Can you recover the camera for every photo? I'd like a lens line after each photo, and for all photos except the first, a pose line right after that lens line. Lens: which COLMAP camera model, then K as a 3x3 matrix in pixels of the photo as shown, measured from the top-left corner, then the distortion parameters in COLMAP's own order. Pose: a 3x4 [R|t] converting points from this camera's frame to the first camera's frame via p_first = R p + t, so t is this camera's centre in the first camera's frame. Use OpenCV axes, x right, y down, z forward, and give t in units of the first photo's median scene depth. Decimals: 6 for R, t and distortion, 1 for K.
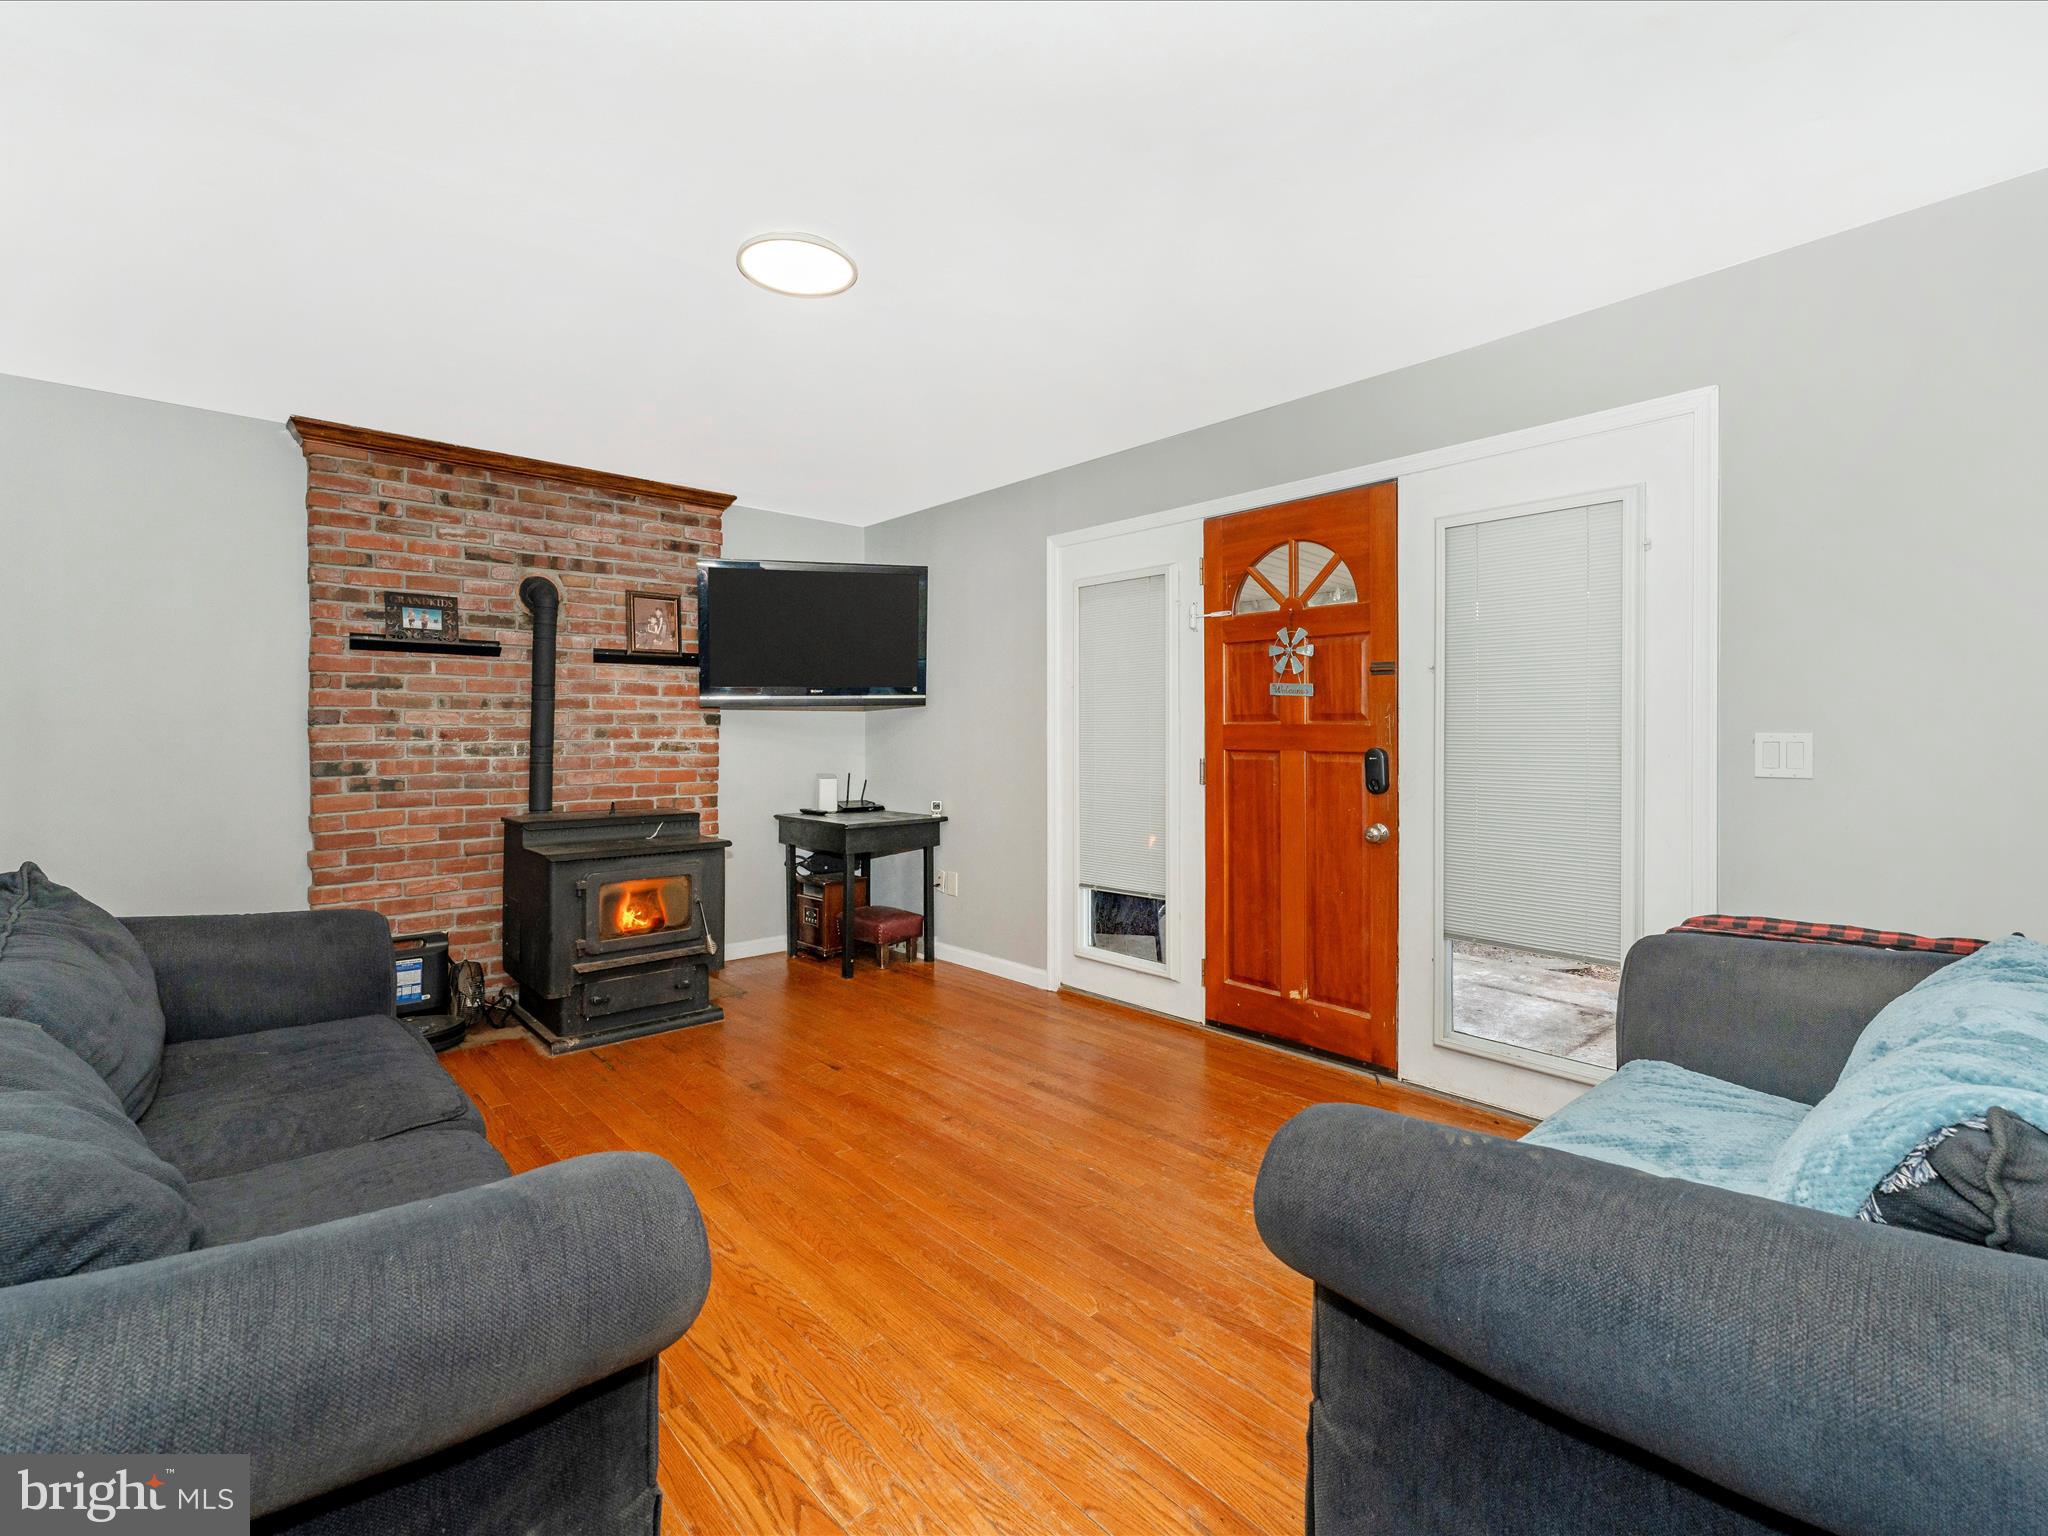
lens RADIAL K [[946.9, 0, 1014.9], [0, 946.9, 716.4], [0, 0, 1]] dist [-0.000813, 0.000291]
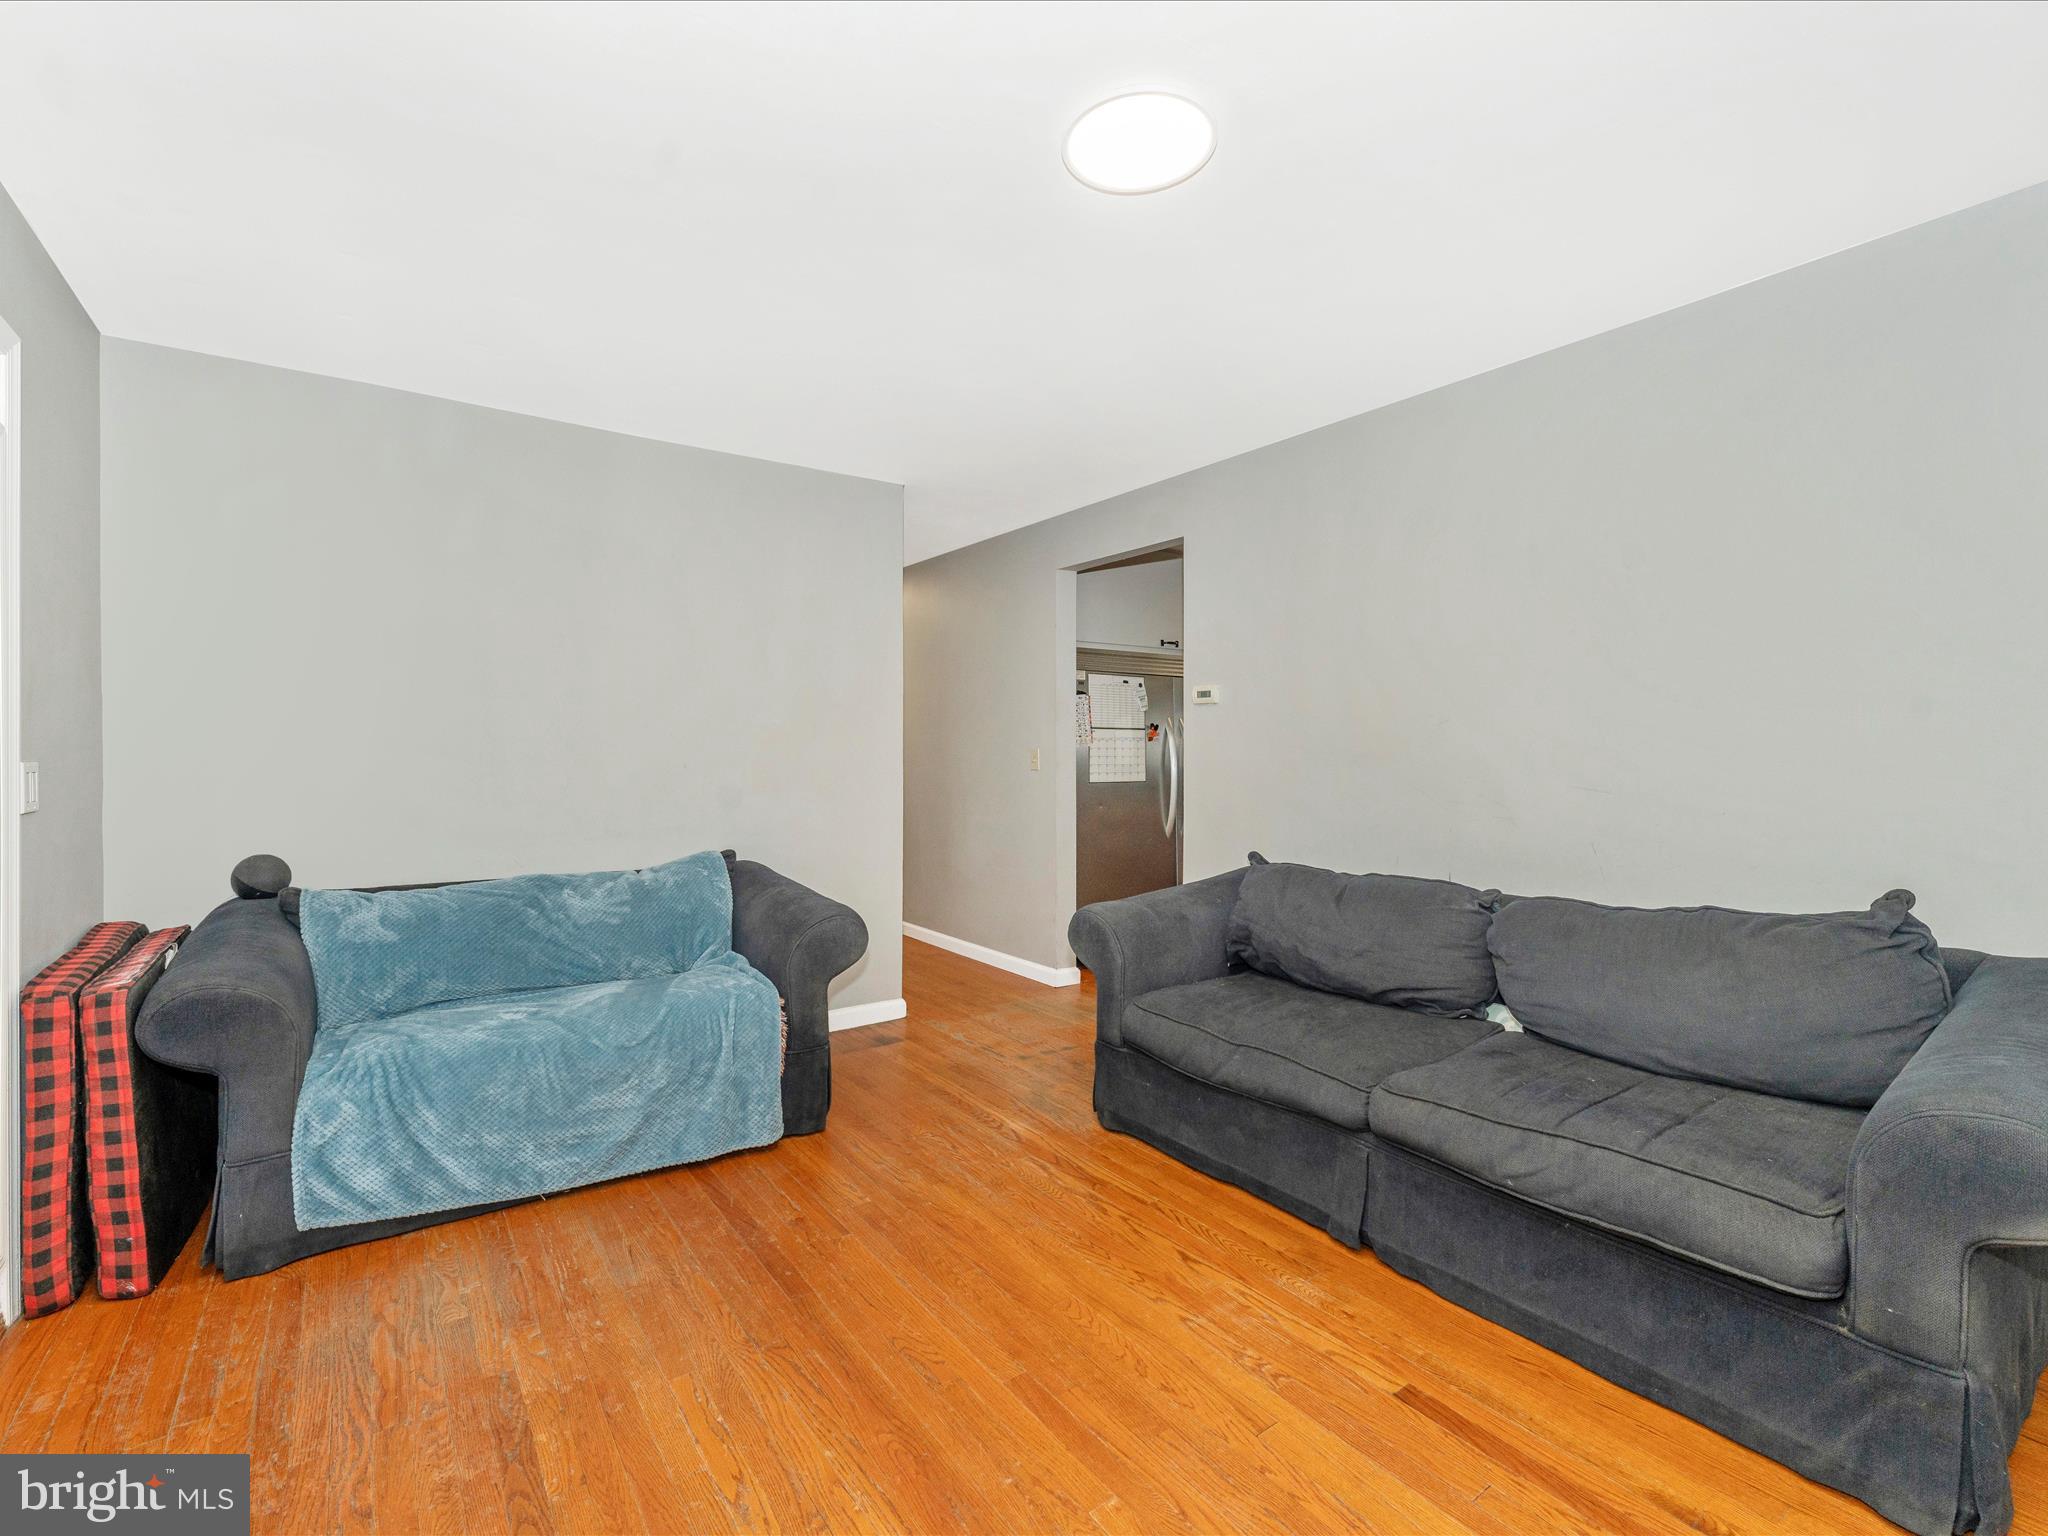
lens RADIAL K [[923.6, 0, 1020.0], [0, 923.6, 767.6], [0, 0, 1]] dist [0.001471, 0.000139]
pose [[-0.994307, 0.006254, 0.106372, -0.123084], [0.006629, 0.999973, 0.003174, 0.014242], [-0.106349, 0.003861, -0.994321, 0.989923]]
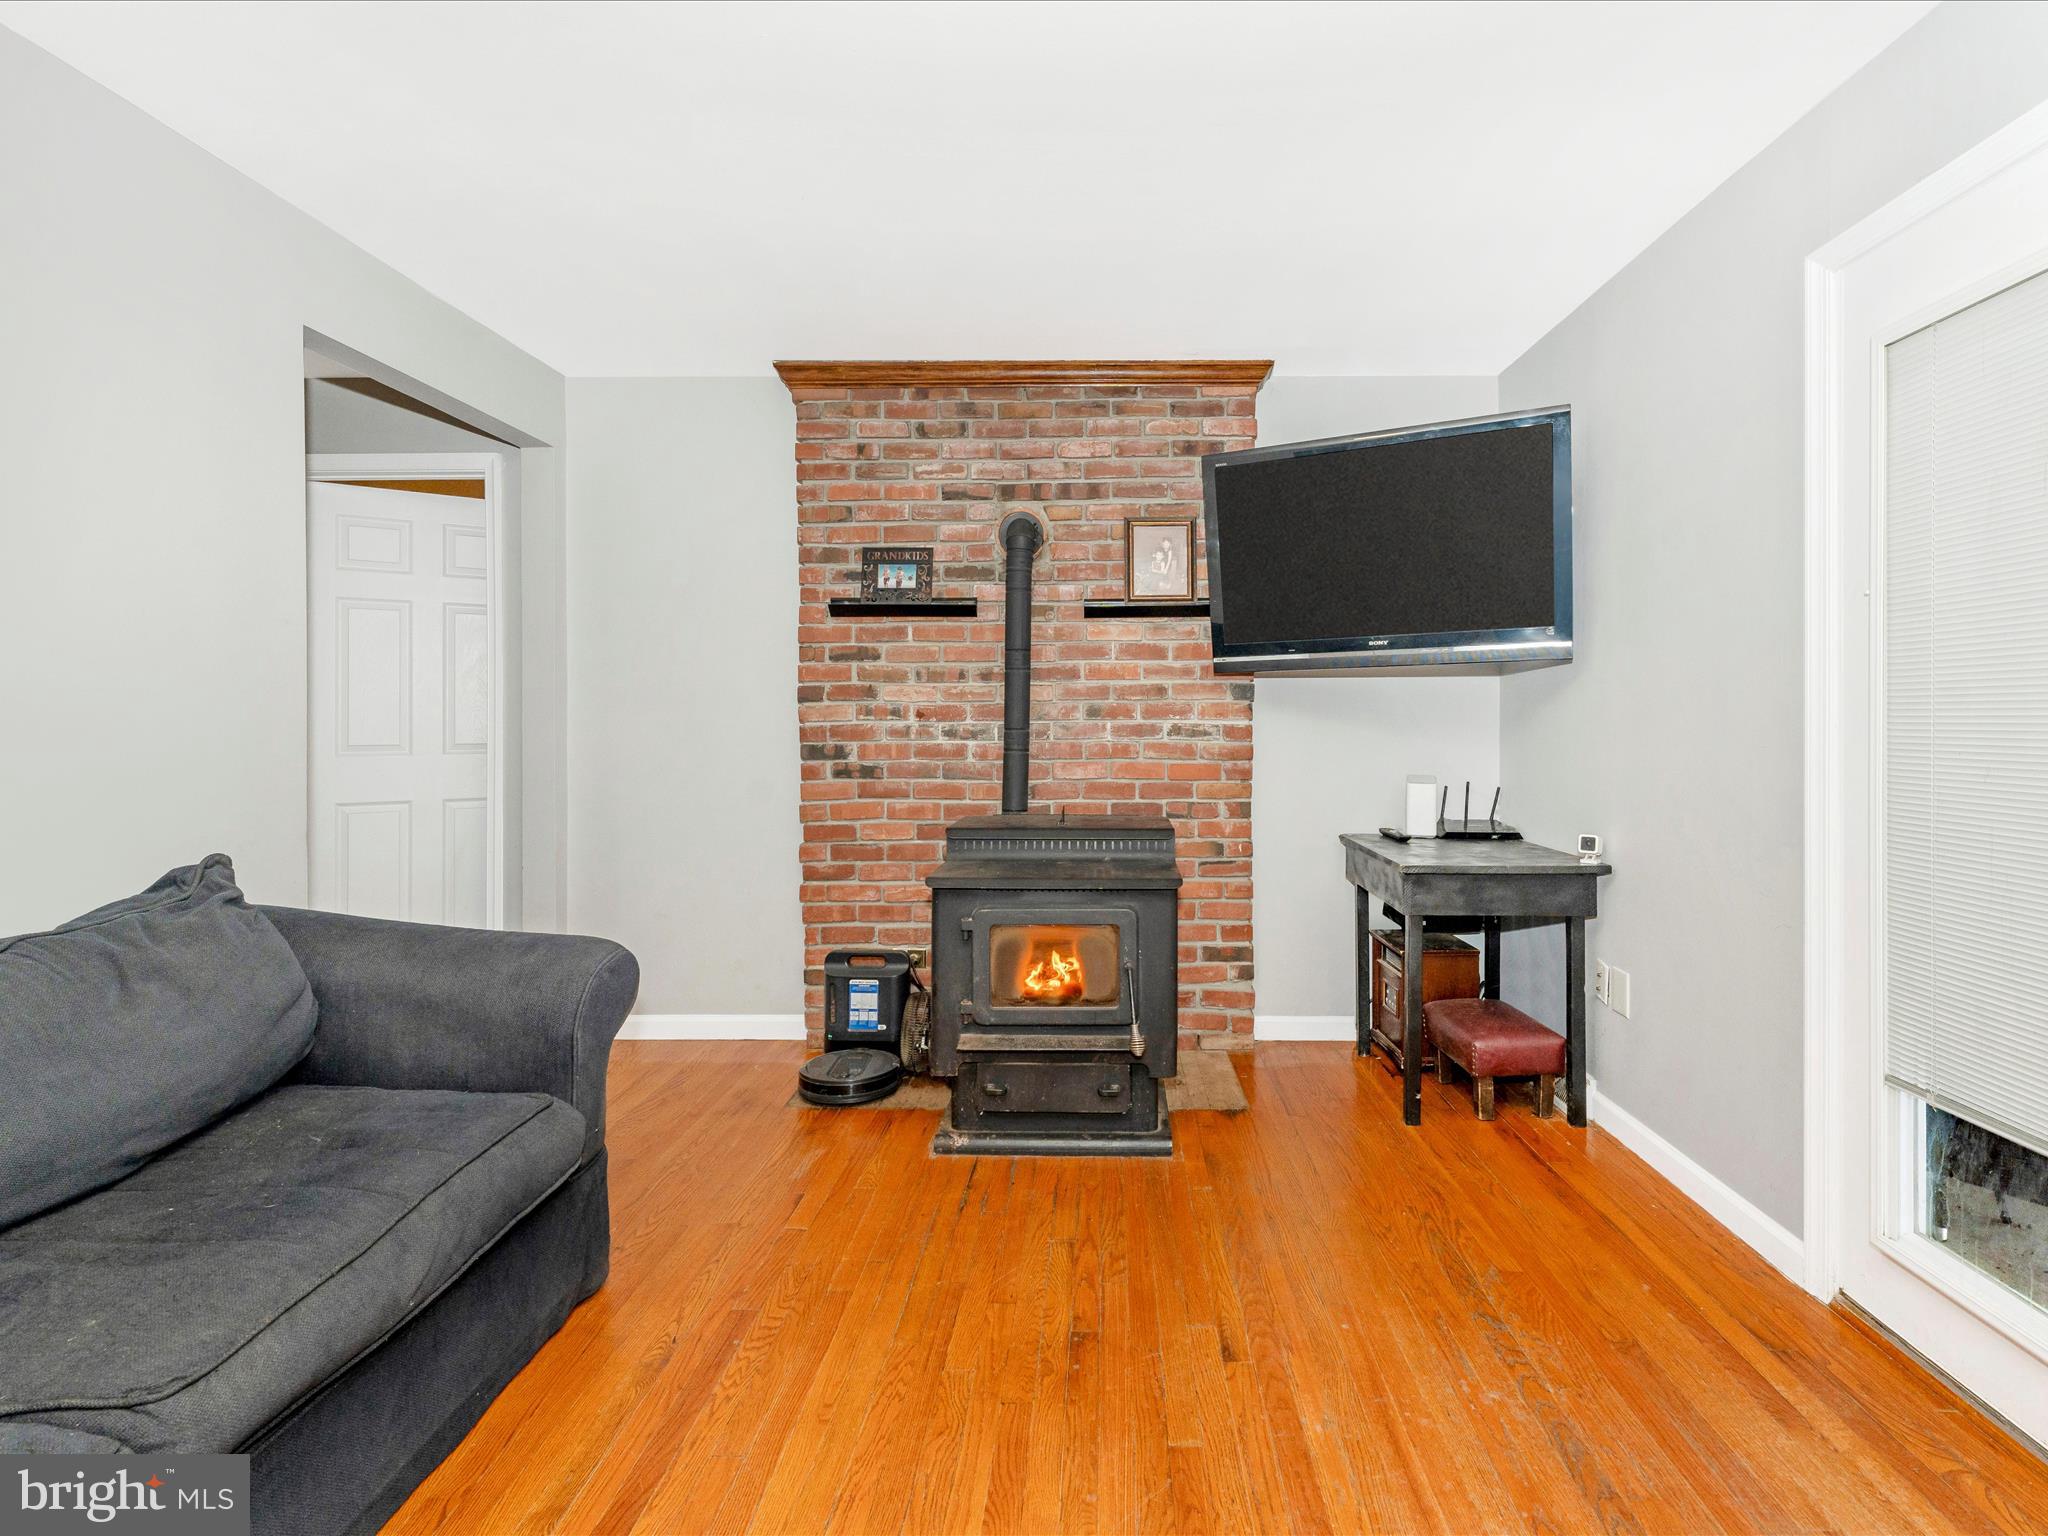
lens RADIAL K [[987.4, 0, 1100.0], [0, 987.4, 725.6], [0, 0, 1]] dist [0.002415, 0.000214]
pose [[0.755268, 0.004579, -0.655400, 0.086432], [0.010819, 0.999752, 0.019452, 0.014478], [0.655327, -0.021782, 0.755032, 0.440603]]
